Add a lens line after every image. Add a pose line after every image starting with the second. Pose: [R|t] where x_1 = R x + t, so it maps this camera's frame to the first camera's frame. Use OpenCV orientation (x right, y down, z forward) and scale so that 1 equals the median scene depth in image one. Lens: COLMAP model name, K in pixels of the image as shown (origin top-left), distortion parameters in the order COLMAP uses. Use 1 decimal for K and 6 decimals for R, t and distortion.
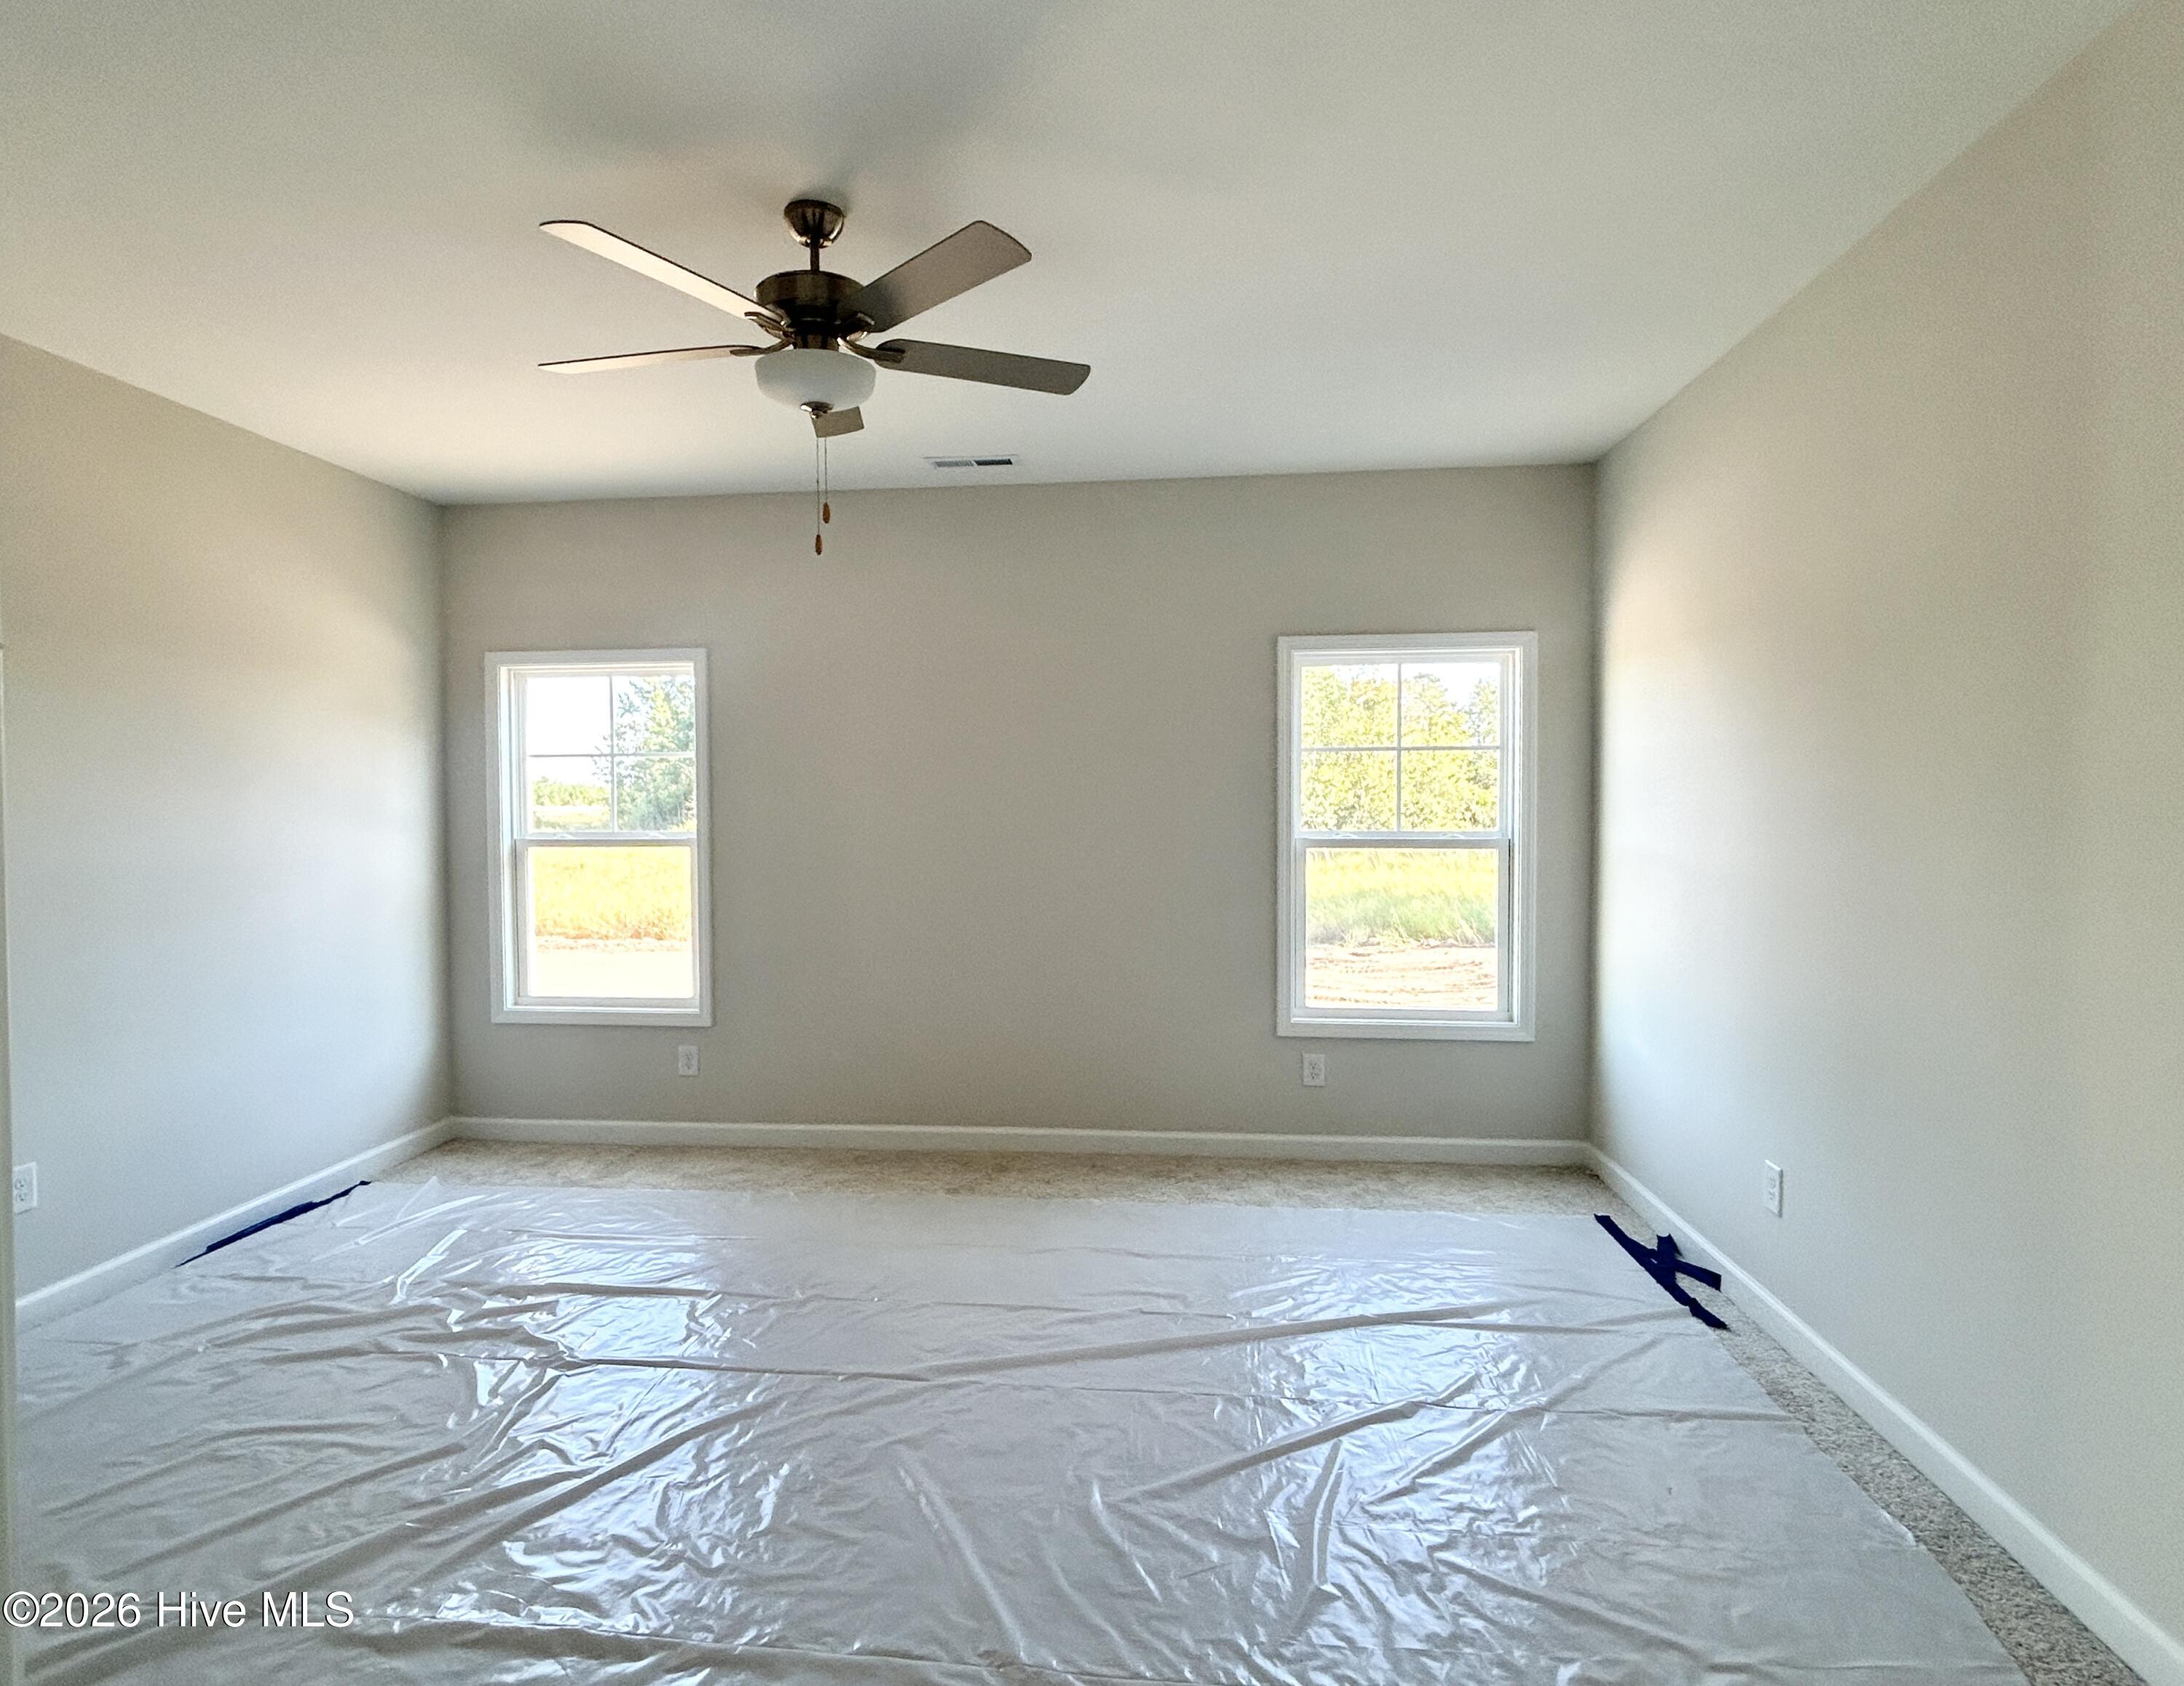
lens RADIAL K [[1199.5, 0, 1090.4], [0, 1199.5, 842.0], [0, 0, 1]] dist [-0.004790, -0.001142]
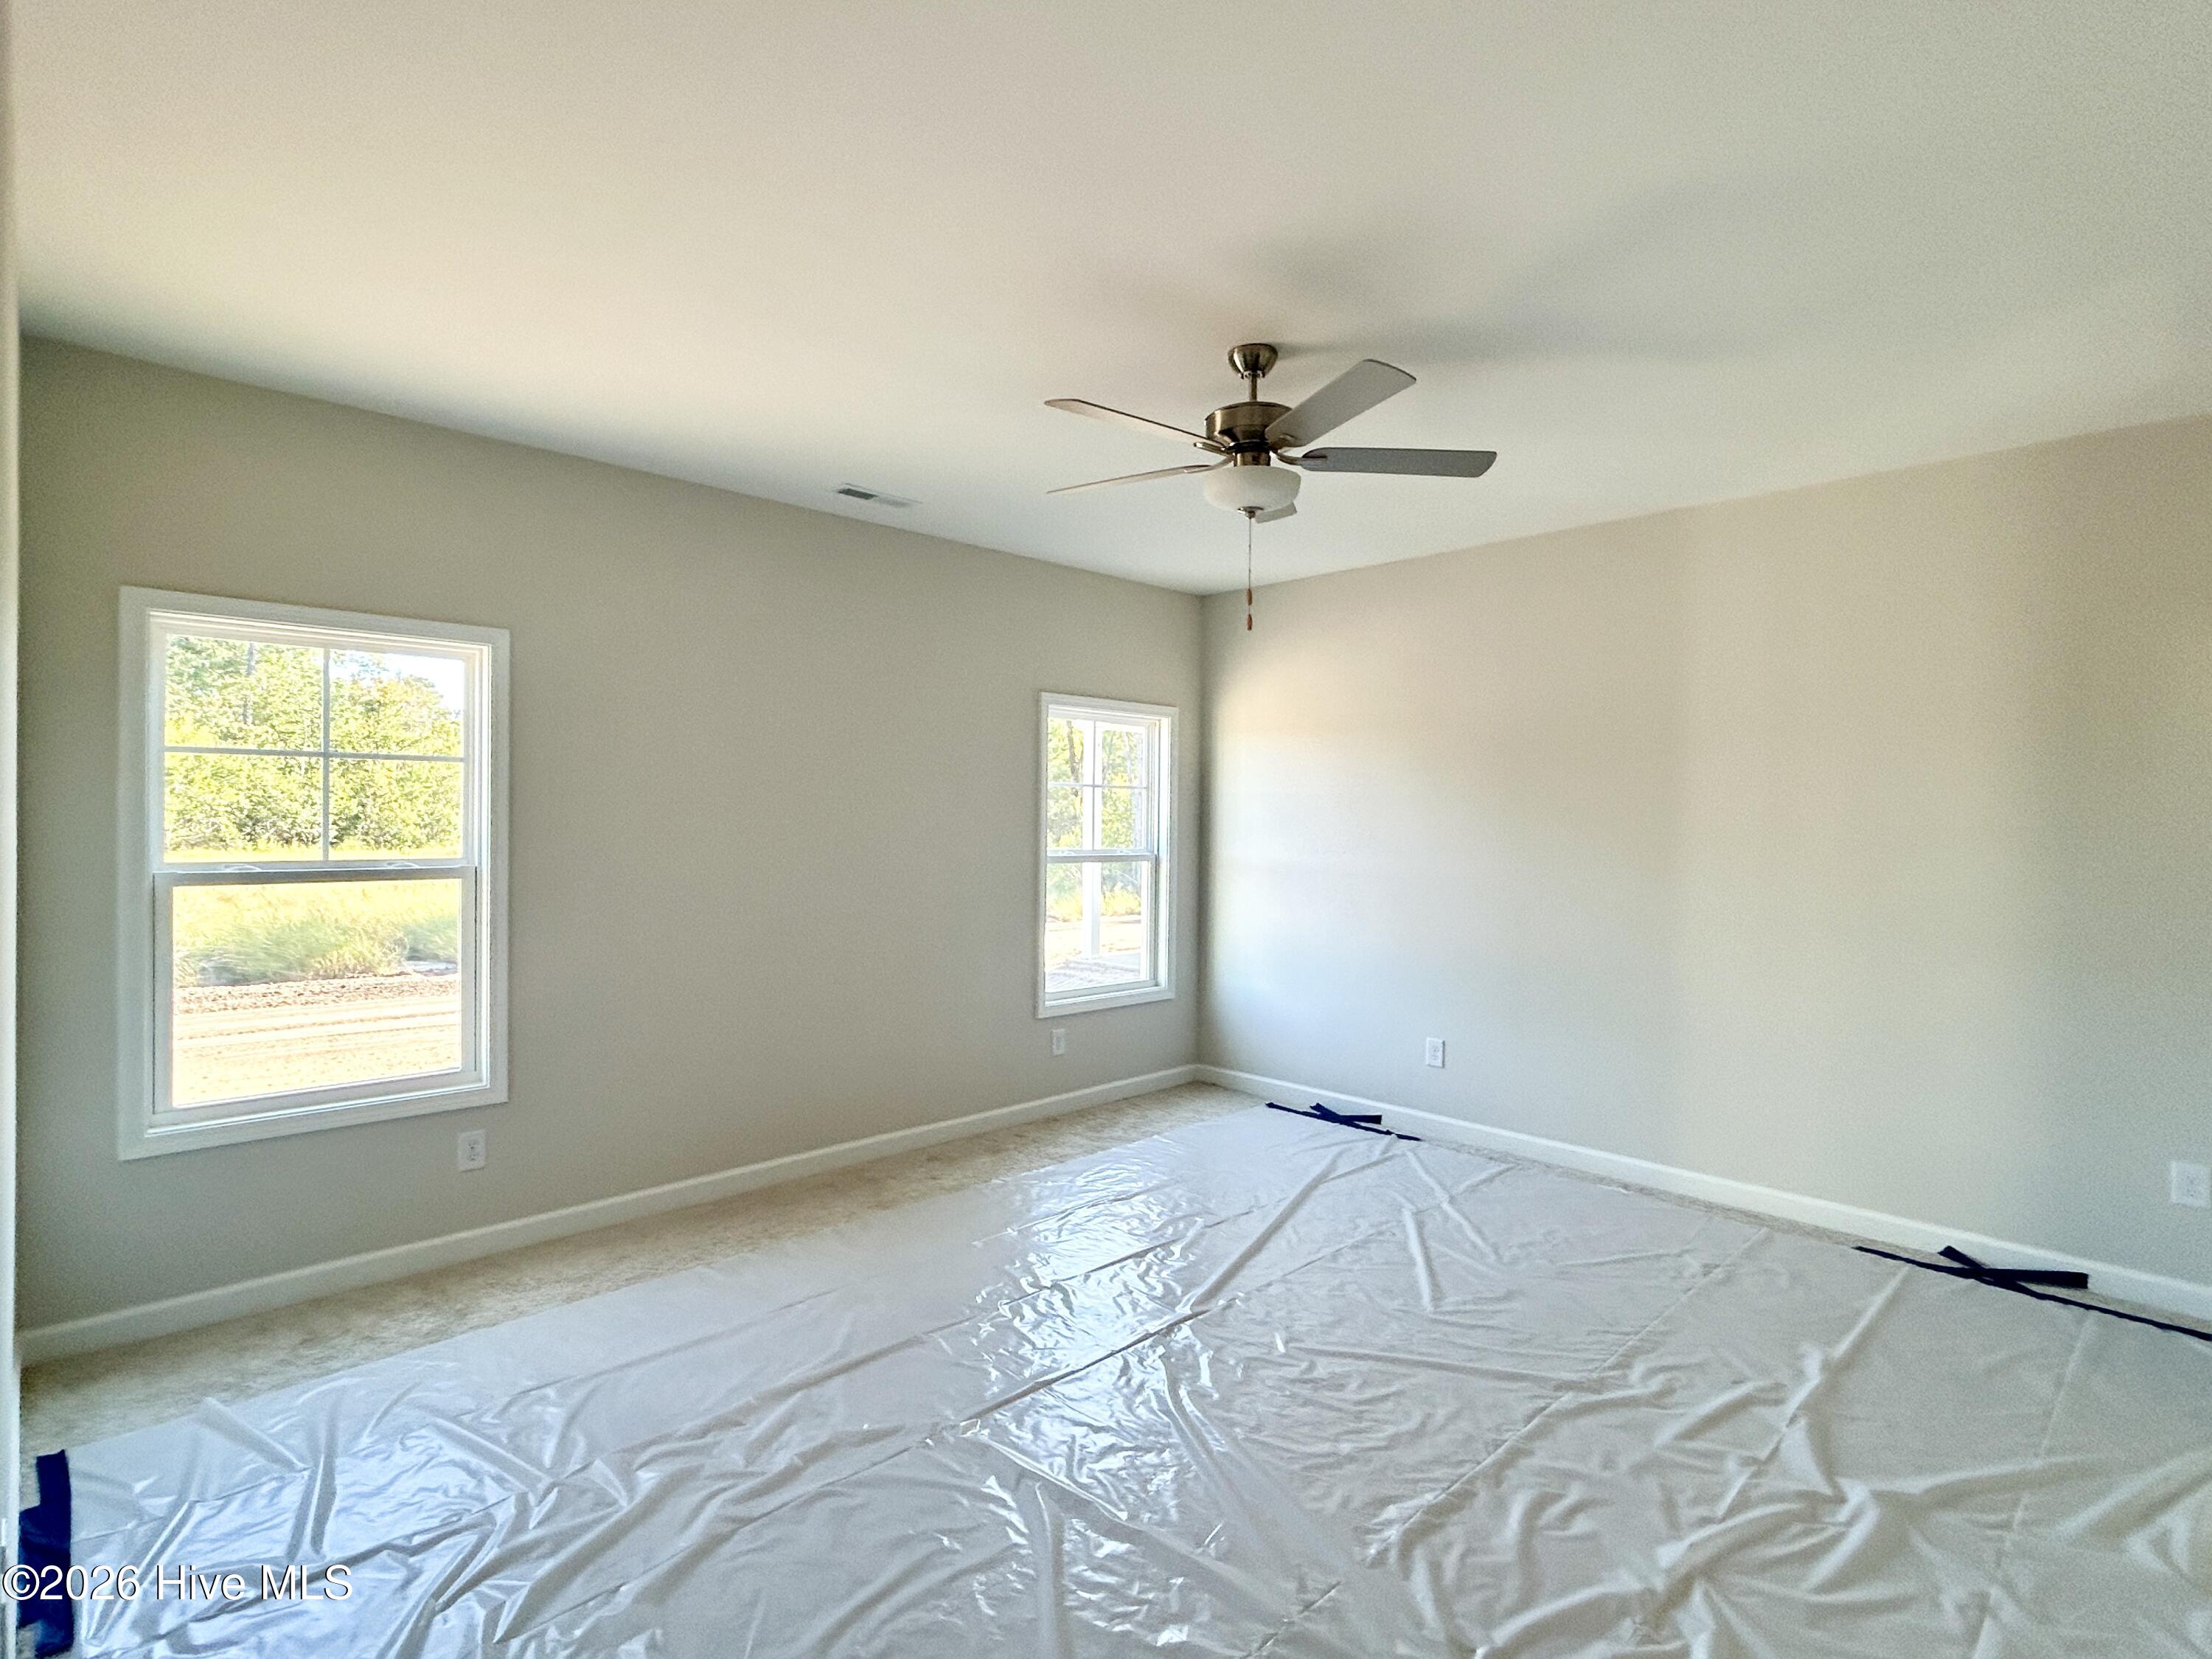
lens RADIAL K [[1115.3, 0, 1104.4], [0, 1115.3, 834.6], [0, 0, 1]] dist [0.000171, -0.001674]
pose [[0.632640, -0.000328, 0.774446, -0.680459], [0.011625, 0.999891, -0.009073, -0.014161], [-0.774358, 0.014743, 0.632575, 0.228666]]
